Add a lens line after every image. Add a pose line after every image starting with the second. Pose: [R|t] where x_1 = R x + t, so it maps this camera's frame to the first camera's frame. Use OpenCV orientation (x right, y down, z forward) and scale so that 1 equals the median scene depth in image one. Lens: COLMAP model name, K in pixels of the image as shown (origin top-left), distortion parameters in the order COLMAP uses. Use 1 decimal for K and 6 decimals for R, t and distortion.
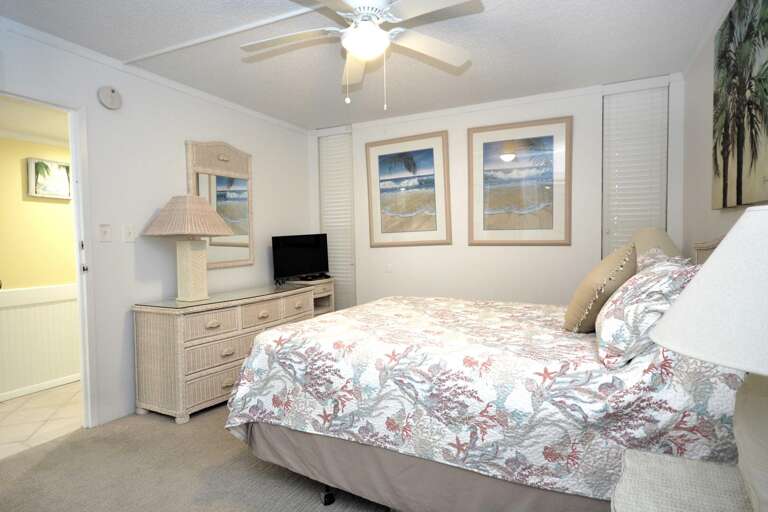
lens RADIAL K [[426.0, 0, 384.0], [0, 426.0, 256.0], [0, 0, 1]] dist [0.000934, 0.001122]
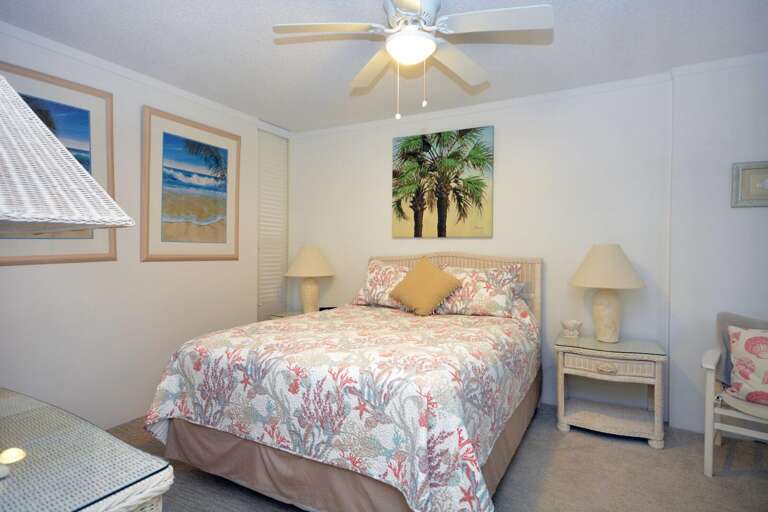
lens RADIAL K [[426.0, 0, 384.0], [0, 426.0, 256.0], [0, 0, 1]] dist [0.000934, 0.001122]
pose [[0.022825, 0.003508, 0.999733, -0.575556], [0.037189, 0.999299, -0.004355, -0.016400], [-0.999048, 0.037278, 0.022679, 0.608950]]
